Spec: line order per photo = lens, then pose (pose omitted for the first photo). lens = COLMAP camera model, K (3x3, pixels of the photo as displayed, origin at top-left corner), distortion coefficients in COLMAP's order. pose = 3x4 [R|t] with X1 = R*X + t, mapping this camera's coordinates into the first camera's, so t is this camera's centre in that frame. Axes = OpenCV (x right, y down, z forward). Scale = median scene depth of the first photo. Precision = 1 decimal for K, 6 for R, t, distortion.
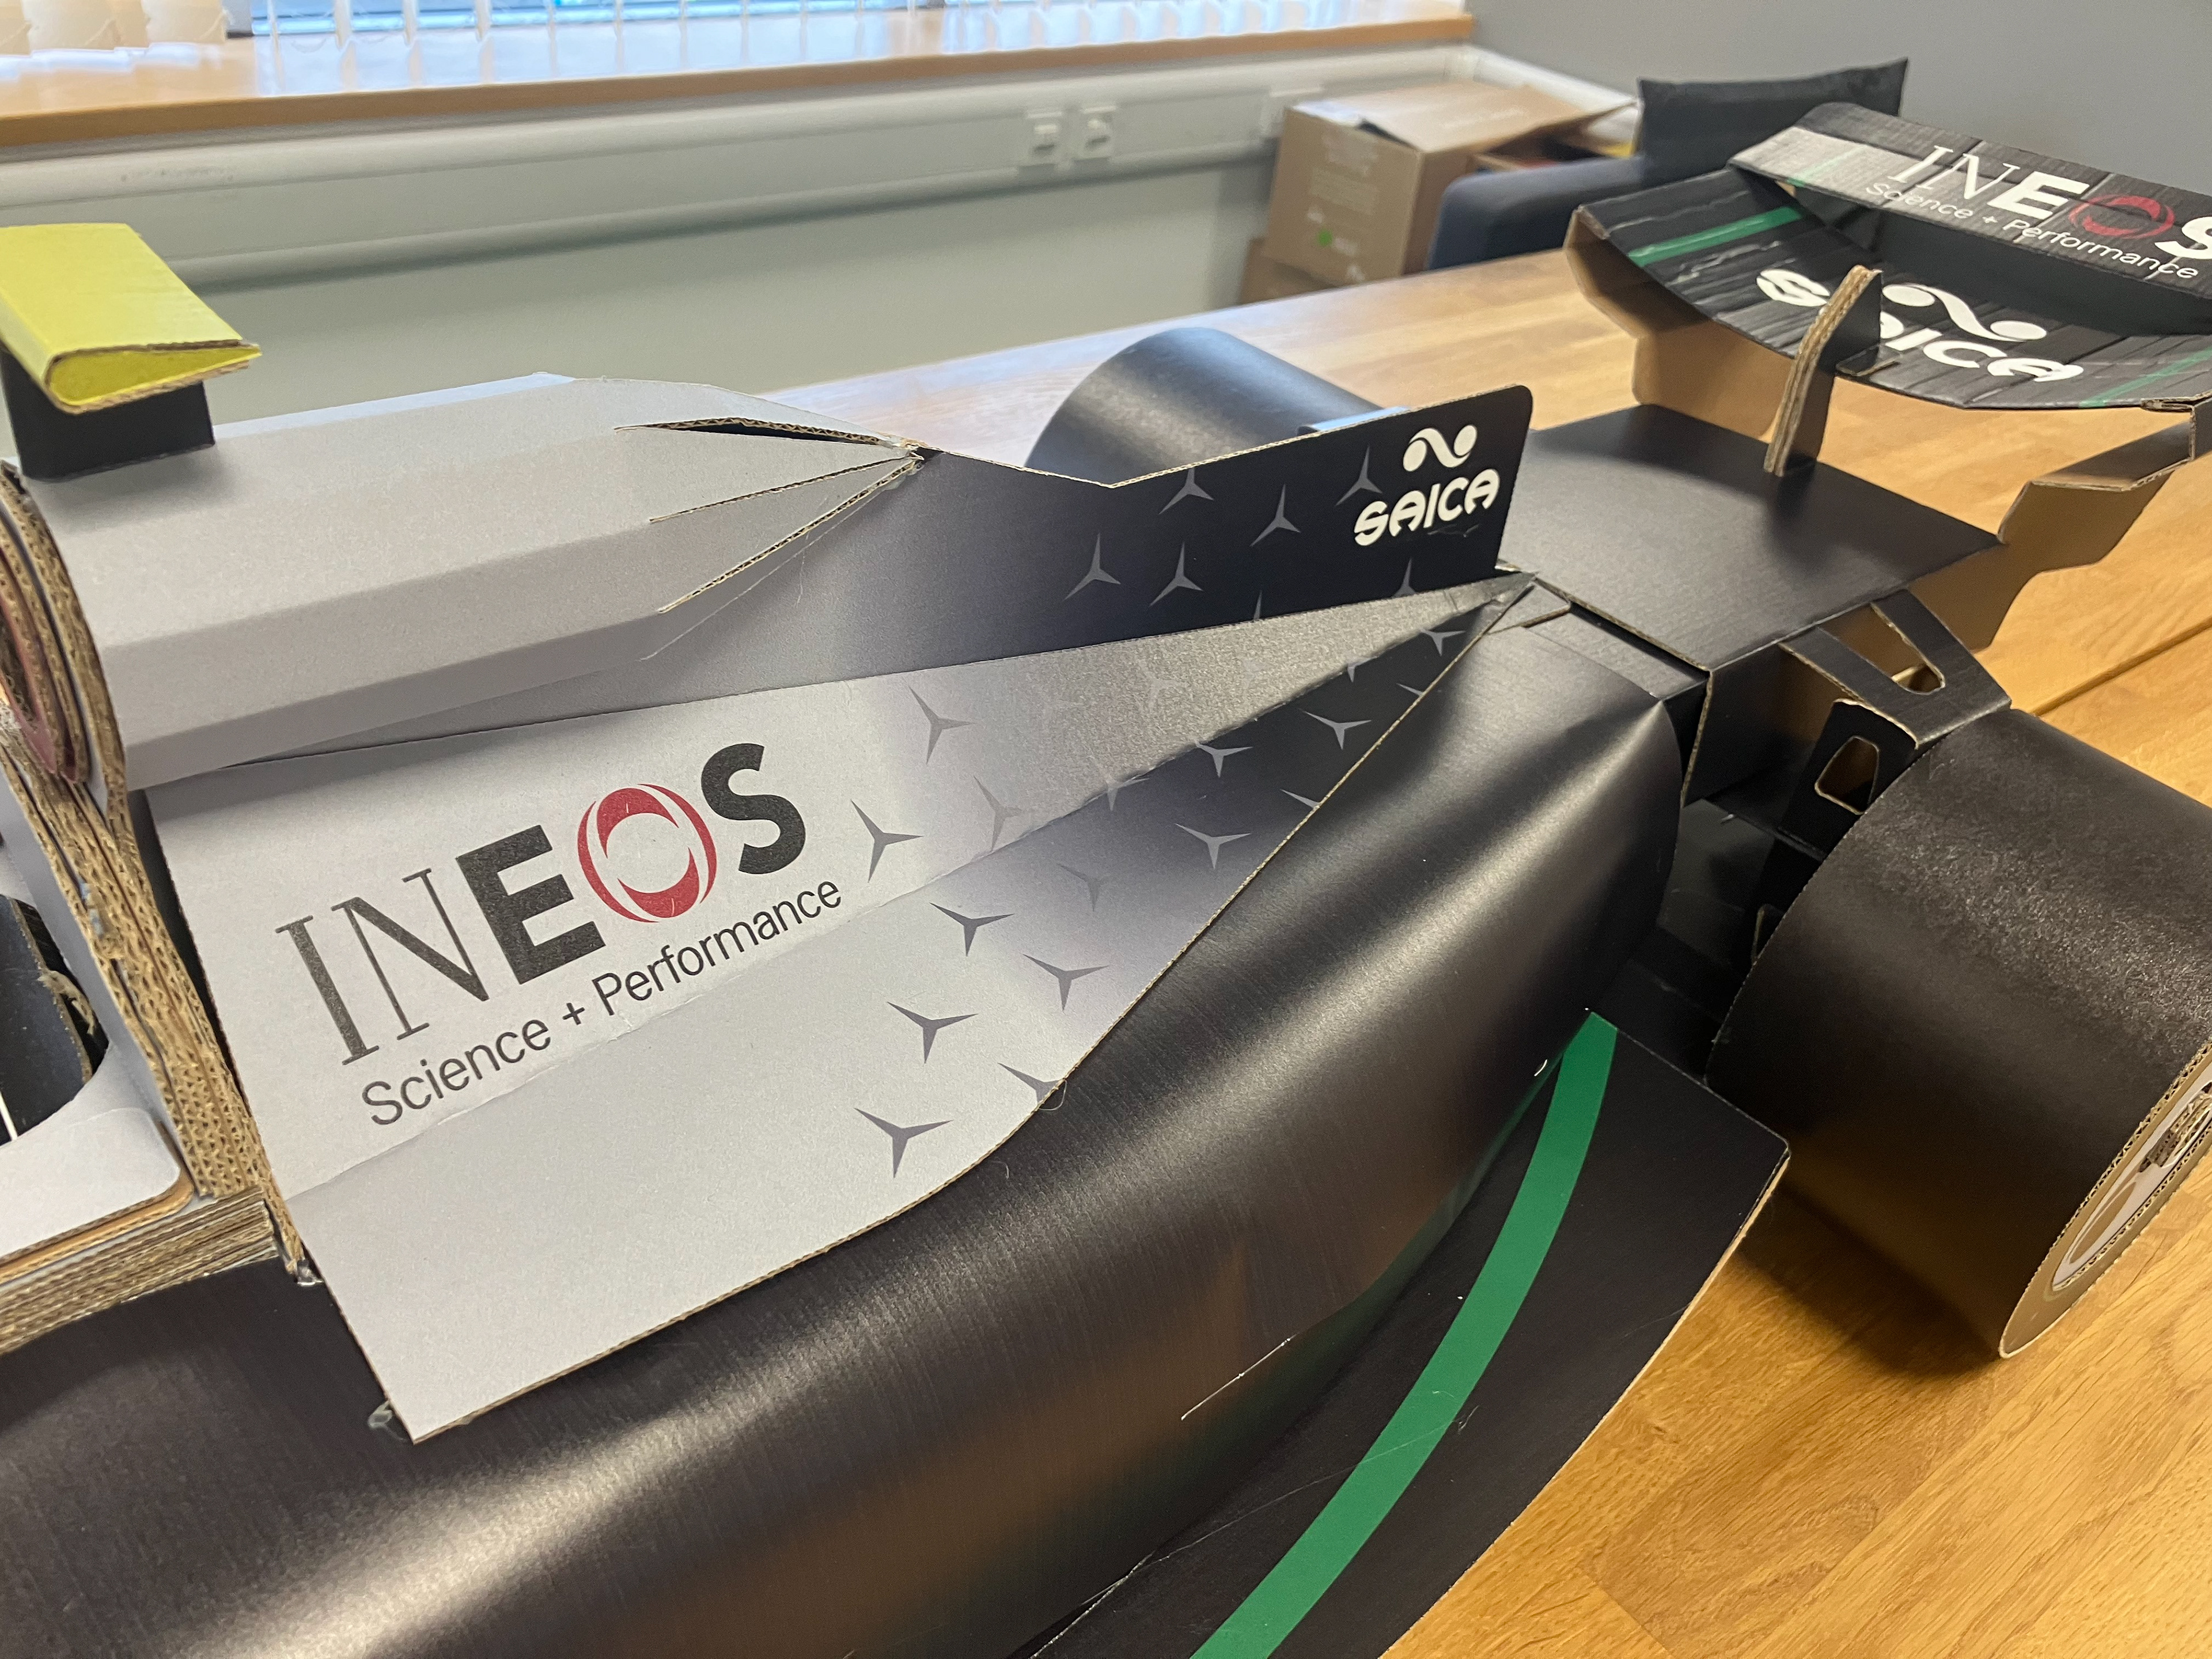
lens RADIAL K [[1806.9, 0, 1049.6], [0, 1806.9, 841.9], [0, 0, 1]] dist [0.030278, -0.053921]
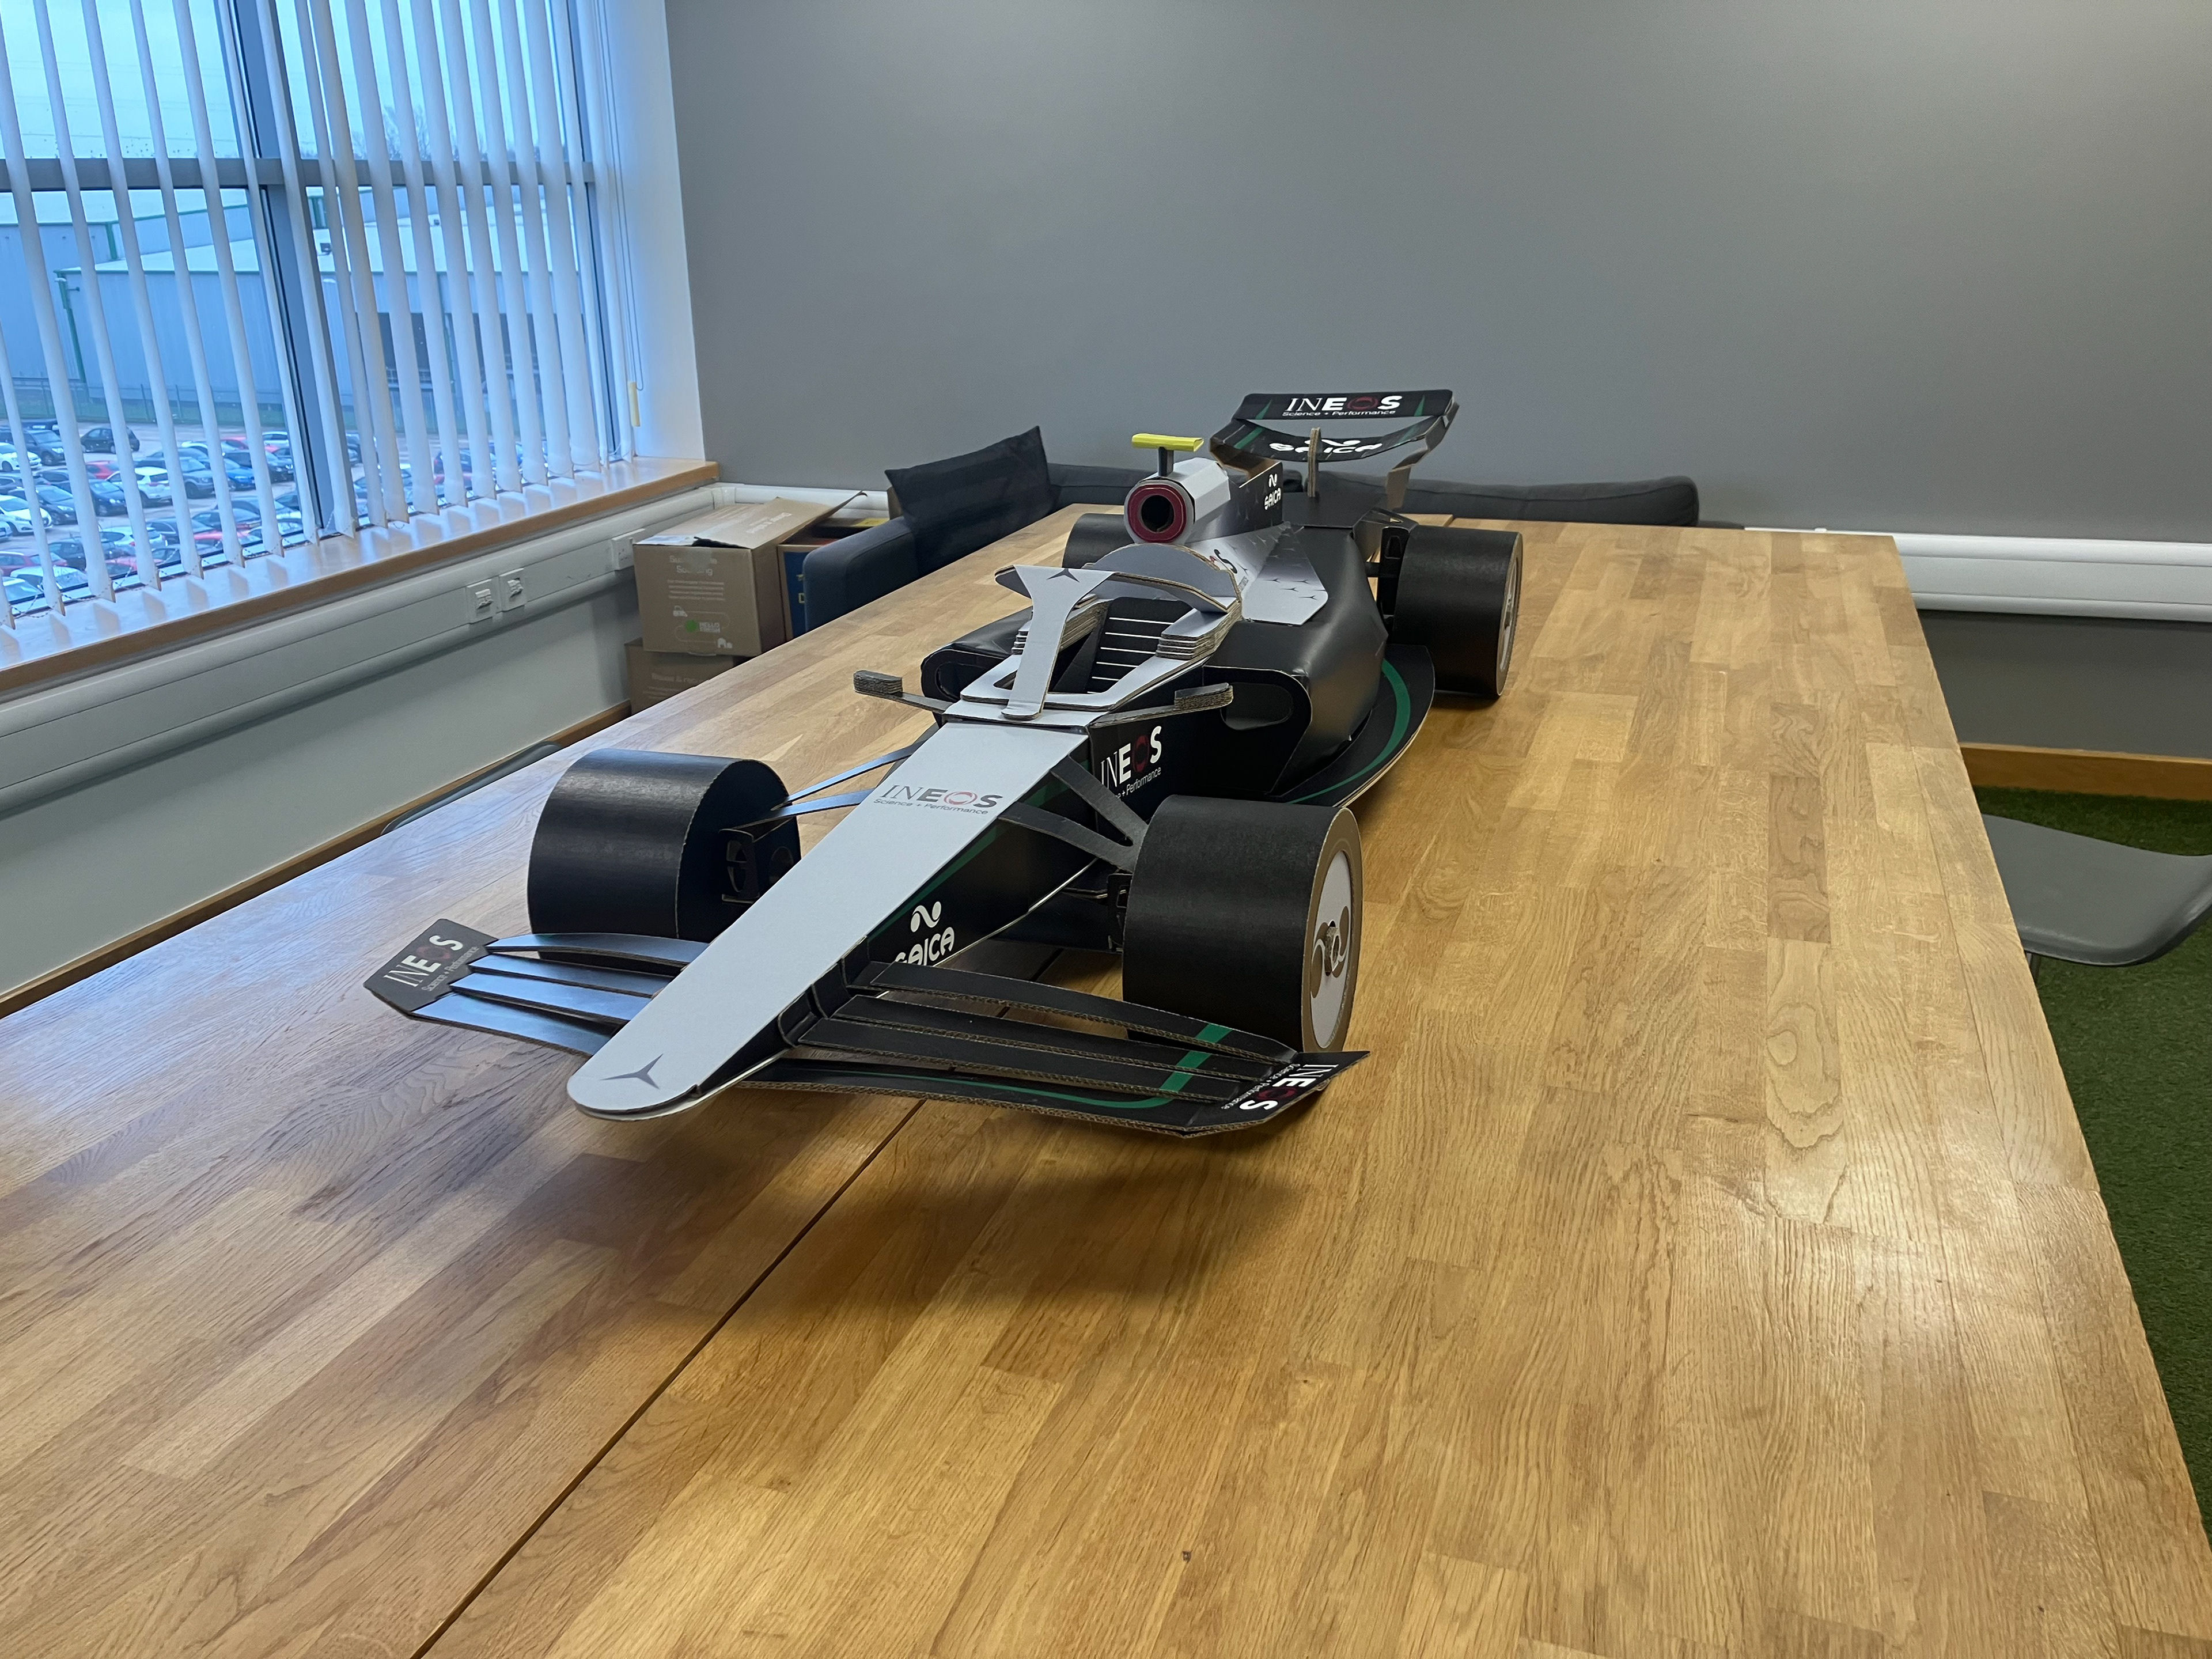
lens RADIAL K [[1822.4, 0, 1082.6], [0, 1822.4, 811.6], [0, 0, 1]] dist [0.049823, -0.075579]
pose [[0.838324, -0.279215, 0.468244, -0.414013], [0.387084, 0.909665, -0.150582, 0.161784], [-0.383900, 0.307486, 0.870674, -0.371670]]
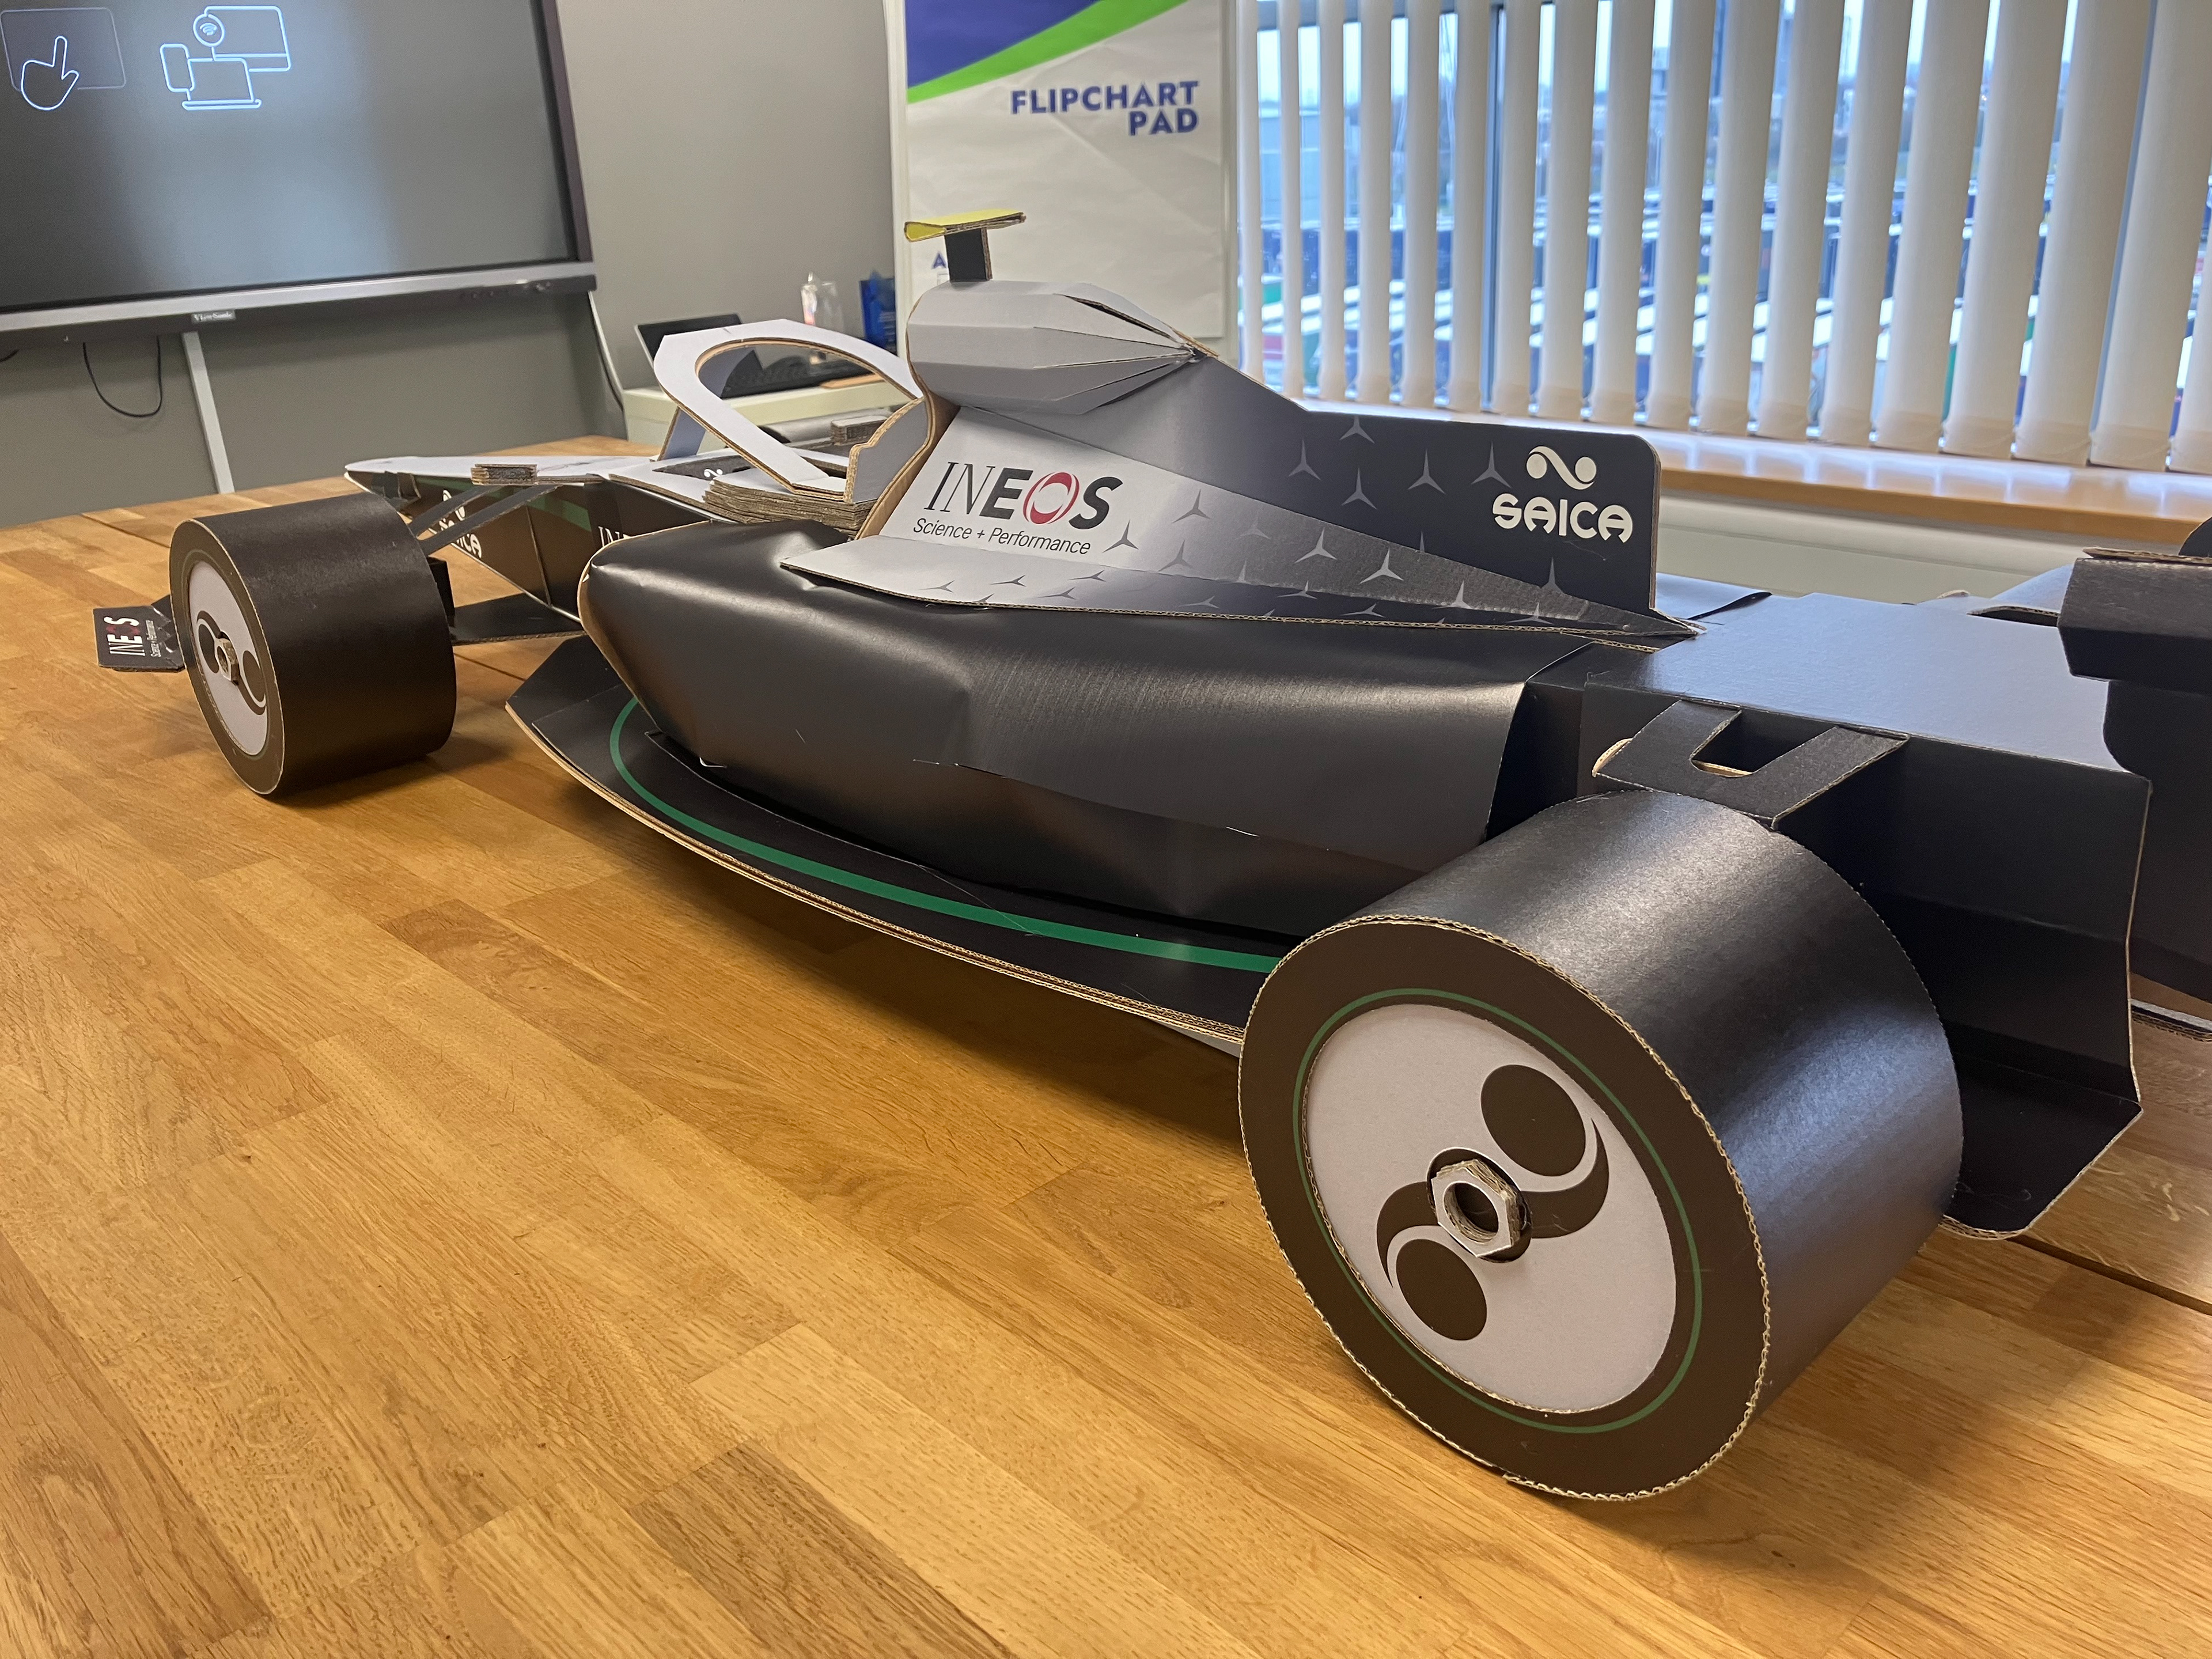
lens RADIAL K [[1822.4, 0, 1082.6], [0, 1822.4, 811.6], [0, 0, 1]] dist [0.049823, -0.075579]
pose [[0.071460, 0.266635, -0.961145, 0.326369], [-0.509407, 0.838220, 0.194660, -0.020381], [0.857553, 0.475703, 0.195725, 0.124938]]
